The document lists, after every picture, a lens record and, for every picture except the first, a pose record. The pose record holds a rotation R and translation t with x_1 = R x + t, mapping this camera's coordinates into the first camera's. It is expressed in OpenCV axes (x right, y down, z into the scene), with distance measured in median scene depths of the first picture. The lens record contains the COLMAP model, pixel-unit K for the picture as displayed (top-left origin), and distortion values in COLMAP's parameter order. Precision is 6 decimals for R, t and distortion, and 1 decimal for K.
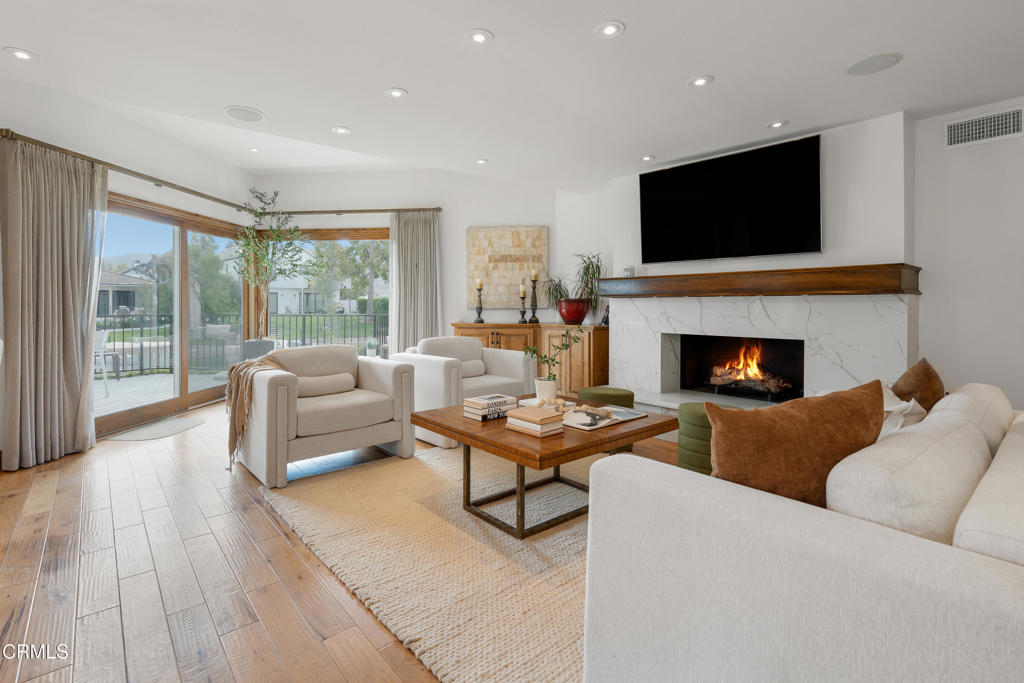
lens RADIAL K [[496.7, 0, 520.9], [0, 496.7, 306.7], [0, 0, 1]] dist [-0.001544, 0.001296]
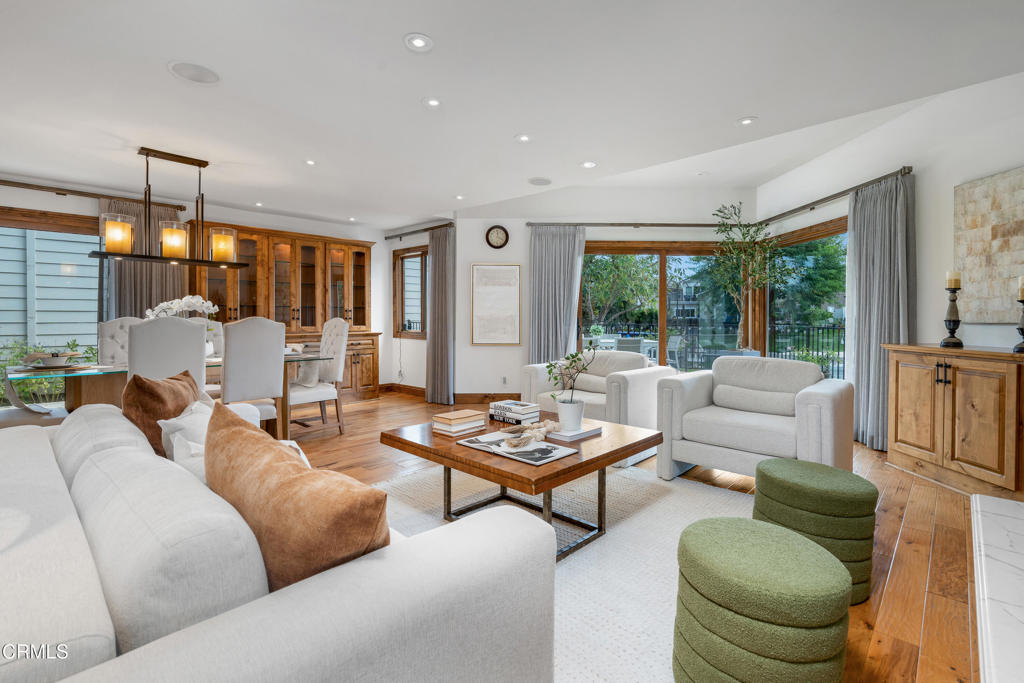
lens RADIAL K [[481.8, 0, 497.7], [0, 481.8, 321.7], [0, 0, 1]] dist [0.002145, -0.001409]
pose [[0.070740, 0.013915, -0.997398, 0.538714], [-0.006547, 0.999888, 0.013485, -0.000734], [0.997473, 0.005576, 0.070823, 0.511731]]
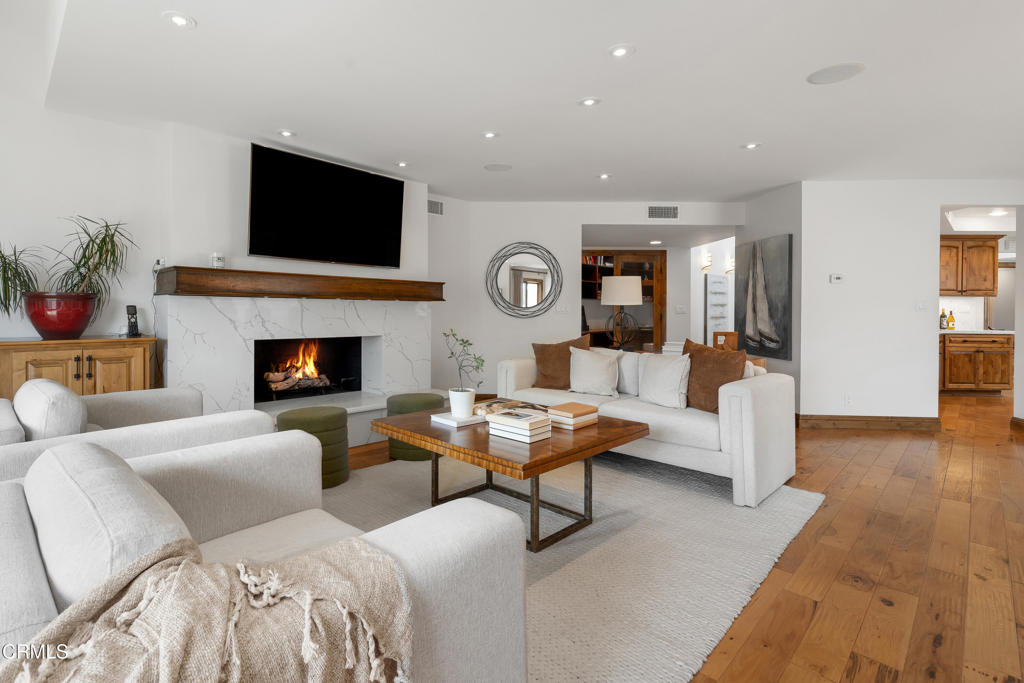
lens RADIAL K [[496.7, 0, 451.3], [0, 496.7, 312.3], [0, 0, 1]] dist [-0.001544, 0.001296]
pose [[-0.022801, -0.002954, 0.999736, -0.551624], [-0.005475, 0.999981, 0.002830, 0.004207], [-0.999725, -0.005409, -0.022817, 0.653390]]
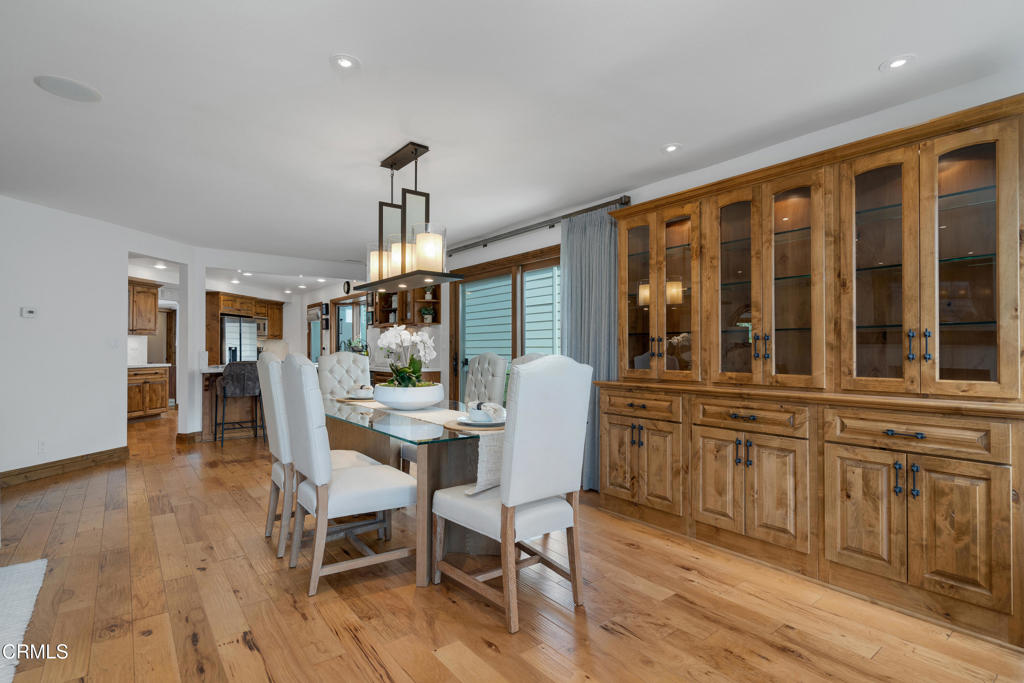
lens RADIAL K [[496.7, 0, 512.8], [0, 496.7, 343.2], [0, 0, 1]] dist [-0.001544, 0.001296]
pose [[-0.998106, 0.003782, 0.061402, -0.487133], [0.003168, 0.999944, -0.010097, 0.001795], [-0.061437, -0.009884, -0.998062, 0.687831]]
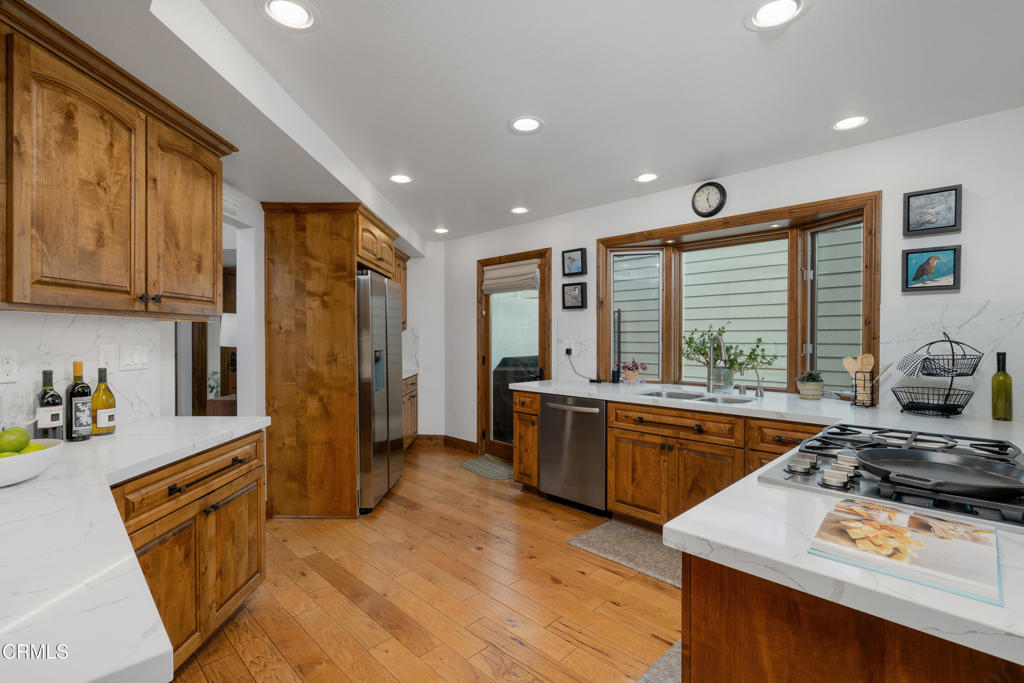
lens RADIAL K [[481.8, 0, 520.0], [0, 481.8, 337.0], [0, 0, 1]] dist [0.002145, -0.001409]
pose [[-0.998190, 0.004915, -0.059946, 0.603574], [0.004650, 0.999979, 0.004564, -0.030976], [0.059967, 0.004277, -0.998191, -0.481231]]
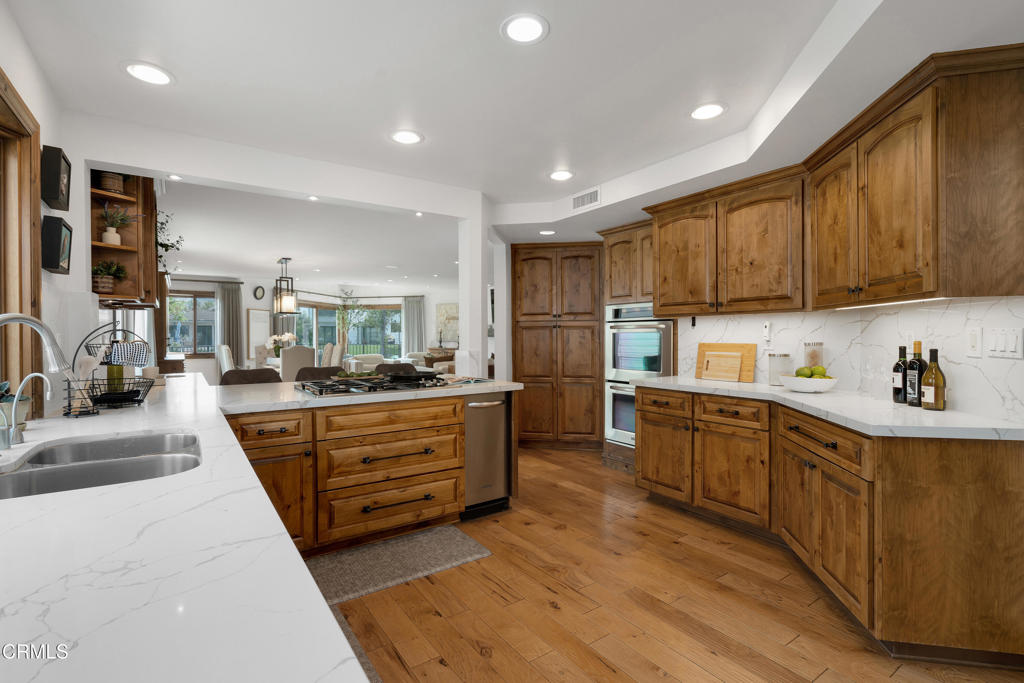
lens RADIAL K [[496.7, 0, 517.8], [0, 496.7, 339.4], [0, 0, 1]] dist [-0.001544, 0.001296]
pose [[0.994419, -0.000383, -0.105501, 0.597065], [0.000806, 0.999992, 0.003970, -0.015157], [0.105499, -0.004033, 0.994411, -1.412544]]
